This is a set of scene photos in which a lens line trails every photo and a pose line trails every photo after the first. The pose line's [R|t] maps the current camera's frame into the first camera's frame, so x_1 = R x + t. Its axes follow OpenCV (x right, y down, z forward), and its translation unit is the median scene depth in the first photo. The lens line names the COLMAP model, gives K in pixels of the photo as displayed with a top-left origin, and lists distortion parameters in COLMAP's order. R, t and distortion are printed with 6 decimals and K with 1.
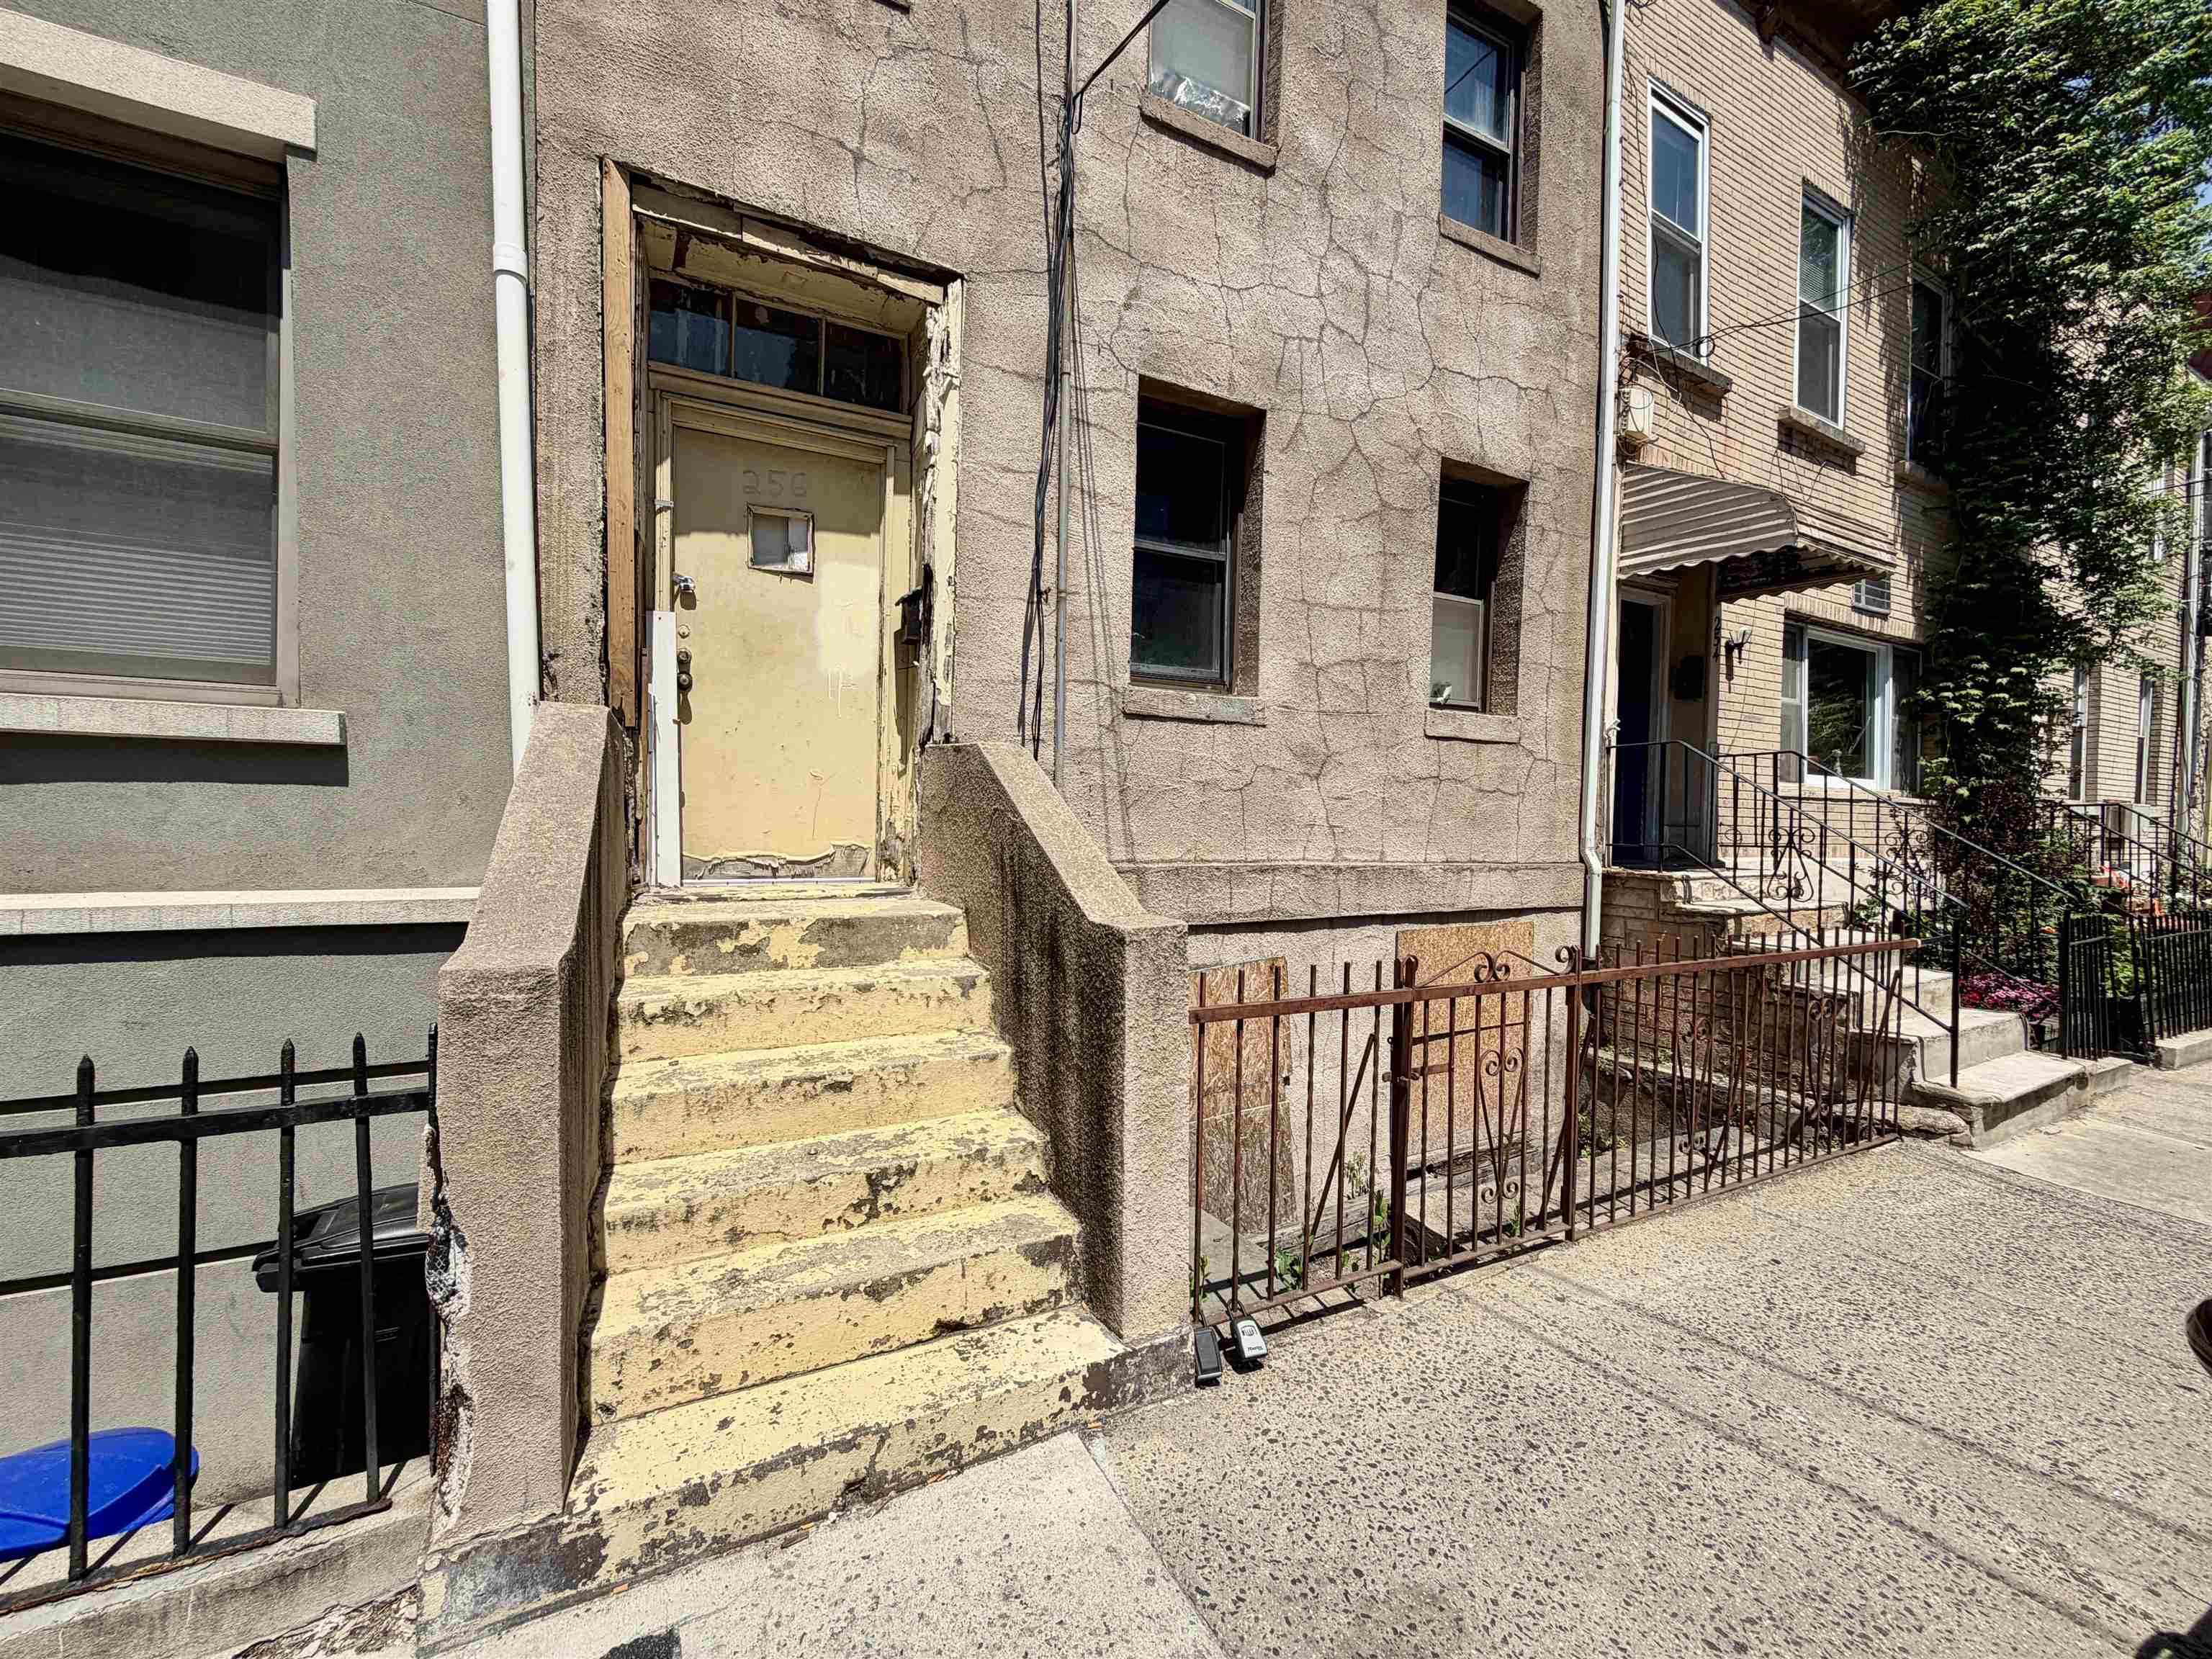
lens RADIAL K [[885.6, 0, 1102.5], [0, 885.6, 827.4], [0, 0, 1]] dist [0.000484, -0.000333]
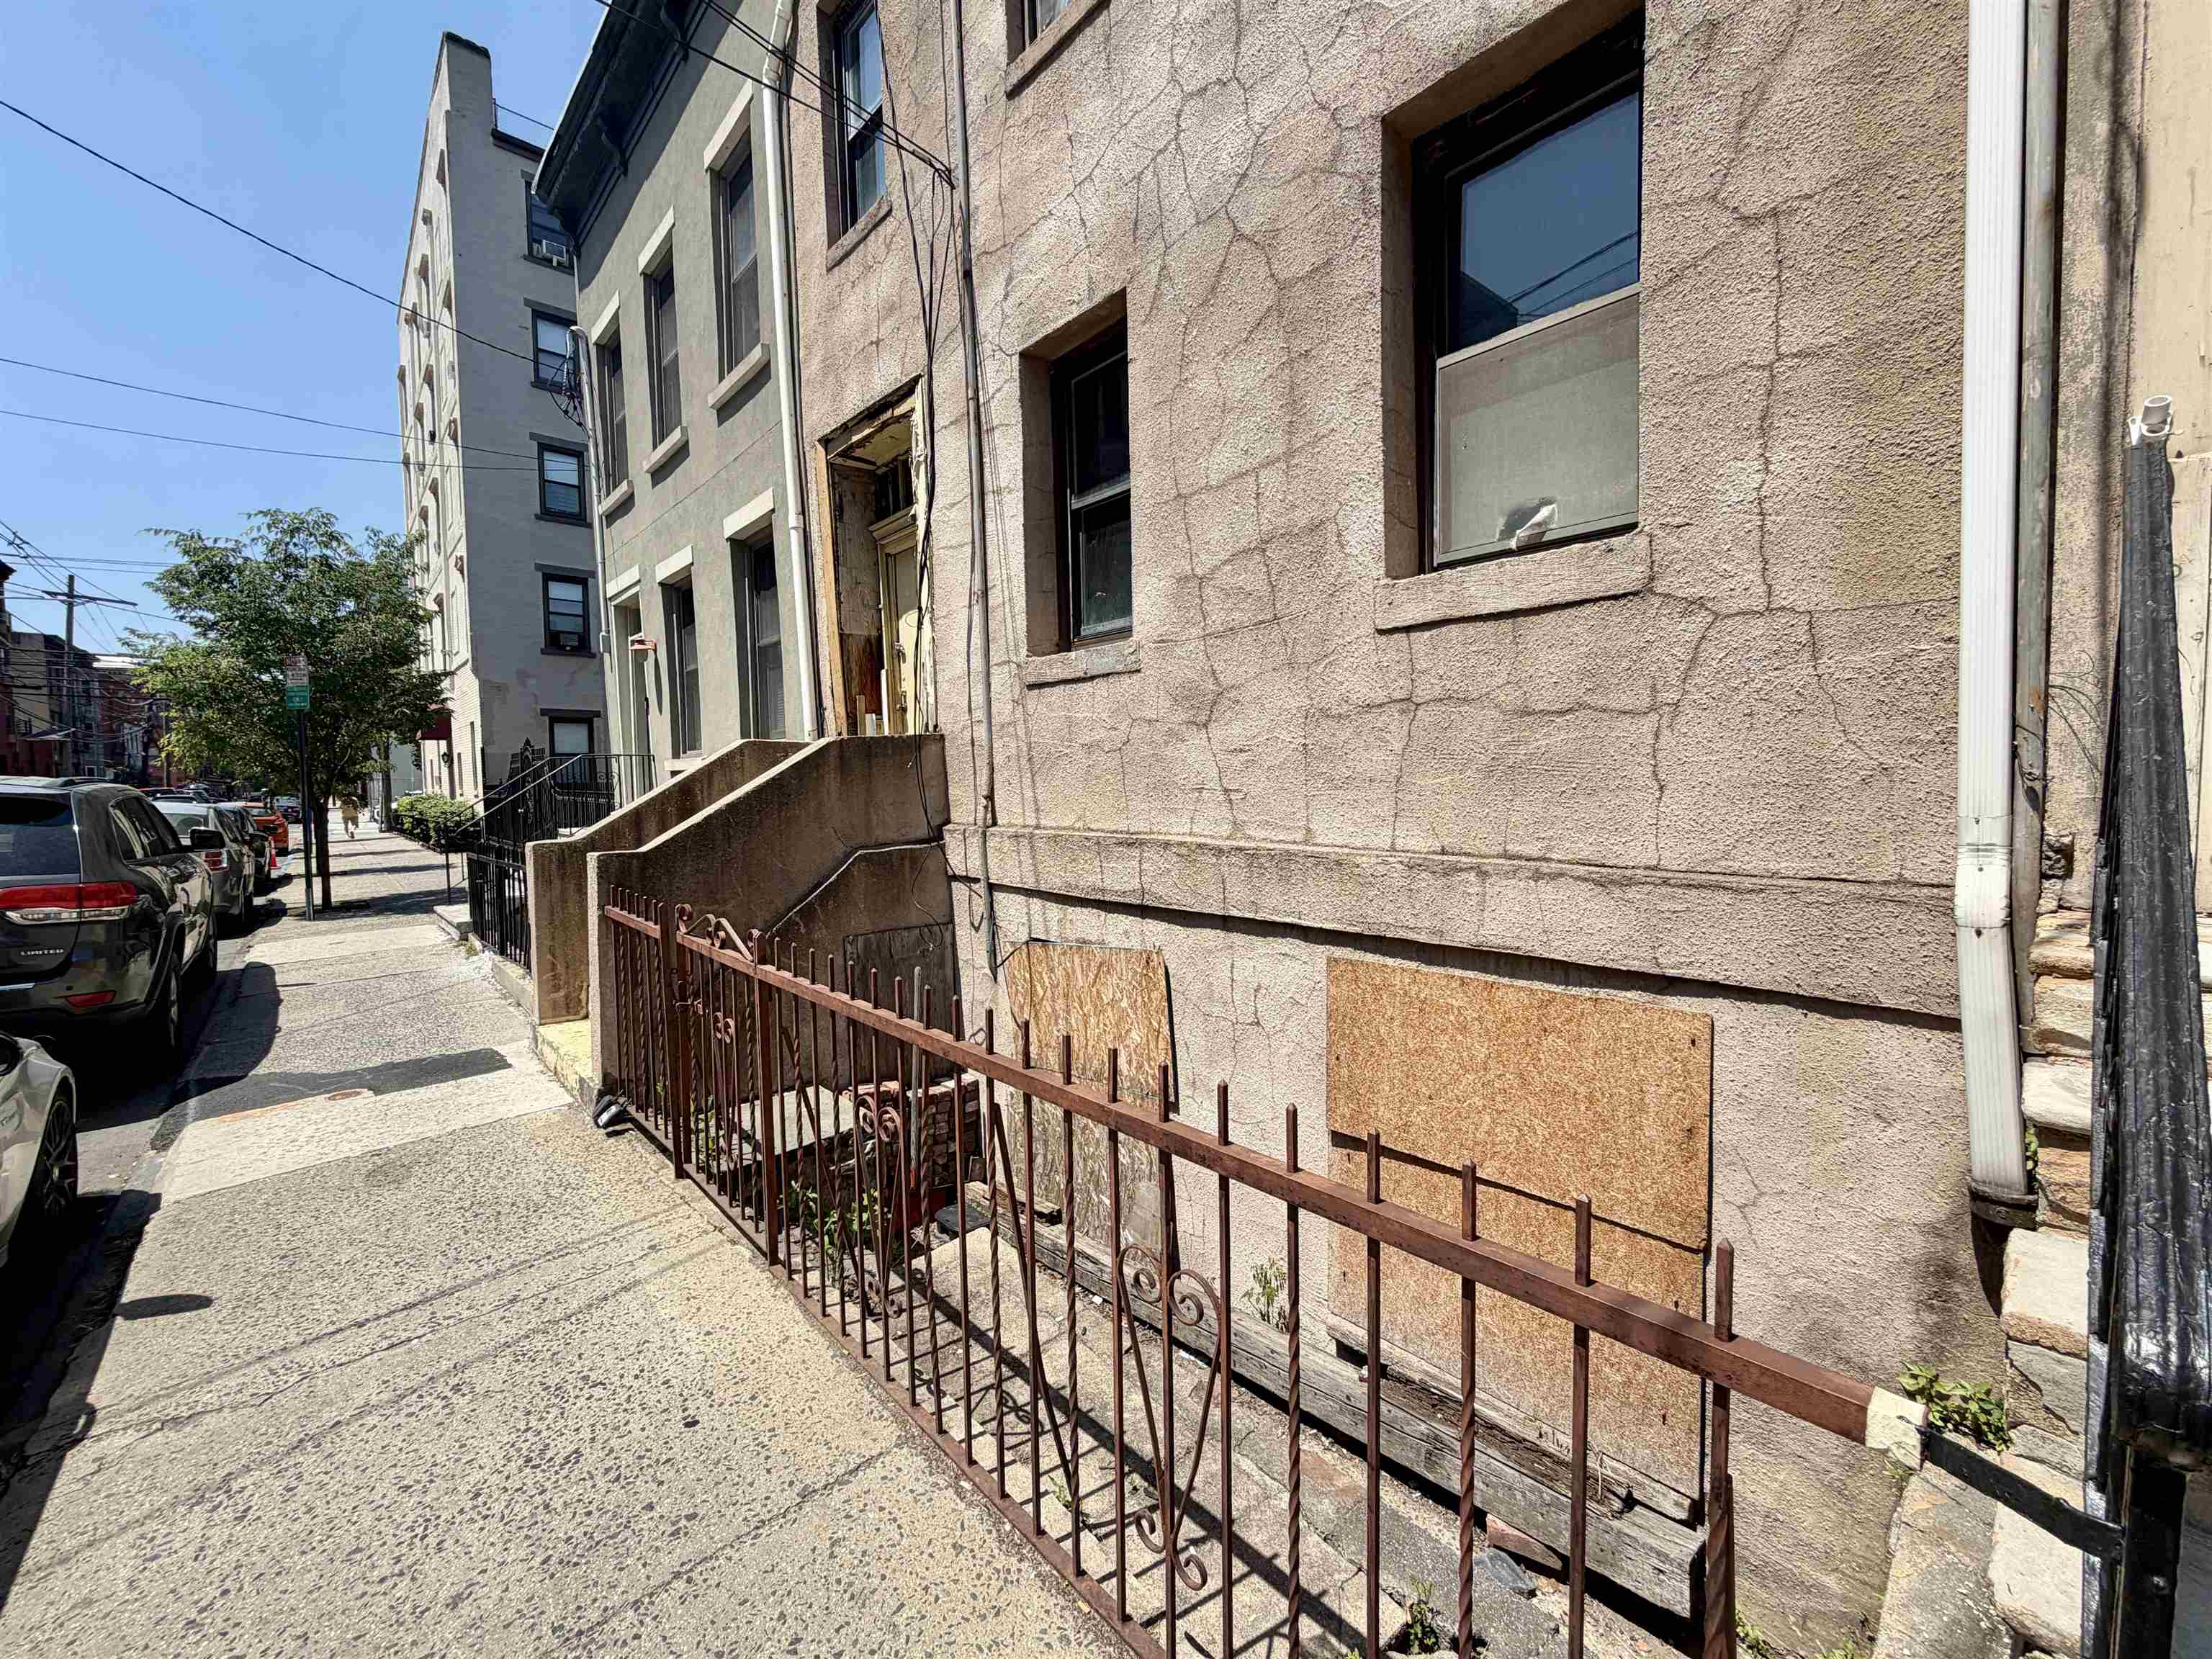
lens RADIAL K [[887.0, 0, 1097.1], [0, 887.0, 826.2], [0, 0, 1]] dist [0.000277, -0.000334]
pose [[0.241753, 0.032333, -0.969799, 1.452225], [0.010656, 0.999296, 0.035973, 0.001462], [0.970279, -0.019031, 0.241238, 1.117290]]
